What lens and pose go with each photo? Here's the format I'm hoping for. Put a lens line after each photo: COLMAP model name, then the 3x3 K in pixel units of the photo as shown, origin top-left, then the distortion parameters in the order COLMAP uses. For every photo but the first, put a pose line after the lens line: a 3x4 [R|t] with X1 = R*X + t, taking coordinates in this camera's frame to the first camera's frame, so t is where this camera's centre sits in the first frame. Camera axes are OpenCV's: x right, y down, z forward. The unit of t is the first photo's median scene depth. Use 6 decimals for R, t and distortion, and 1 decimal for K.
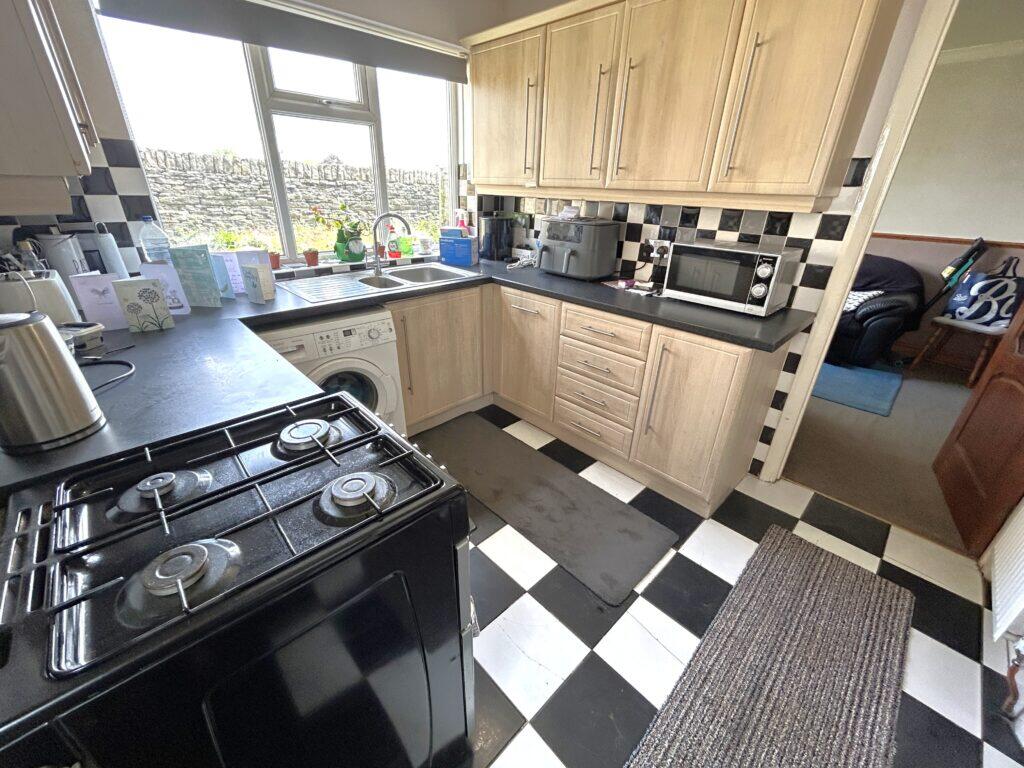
lens RADIAL K [[413.6, 0, 512.0], [0, 413.6, 384.0], [0, 0, 1]] dist [0.003068, -0.000493]
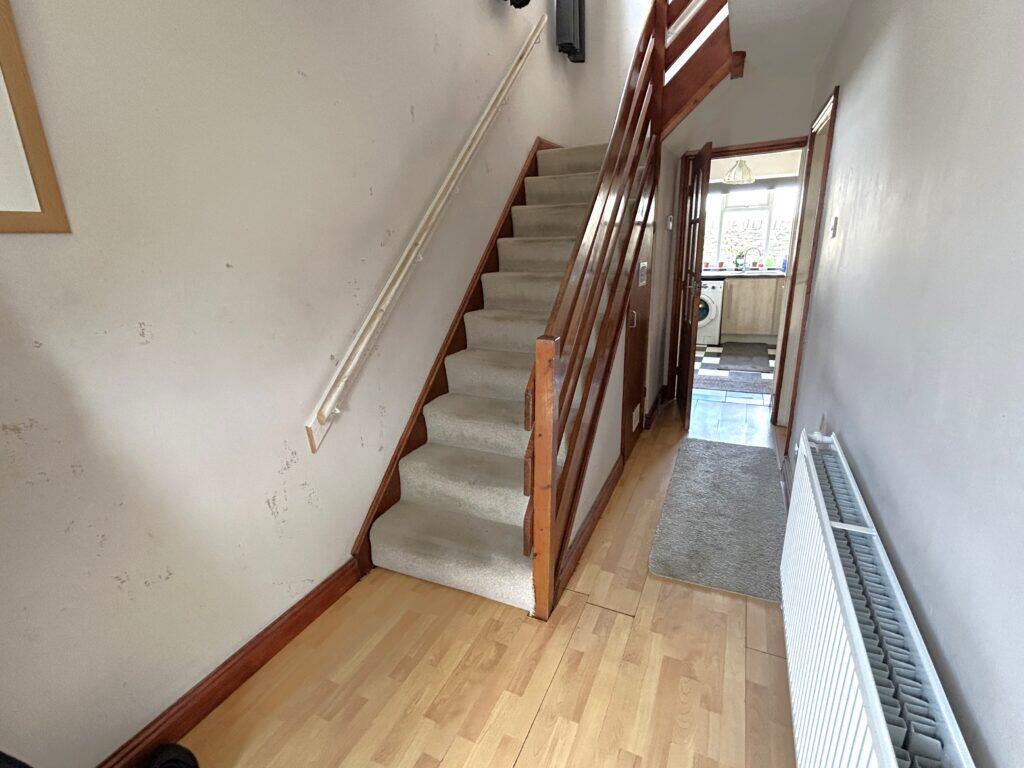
lens RADIAL K [[413.6, 0, 512.0], [0, 413.6, 384.0], [0, 0, 1]] dist [0.003068, -0.000493]
pose [[0.312017, 0.273558, -0.909841, 1.629177], [-0.370250, 0.916949, 0.148723, 0.468668], [0.874963, 0.290465, 0.387389, -0.908752]]
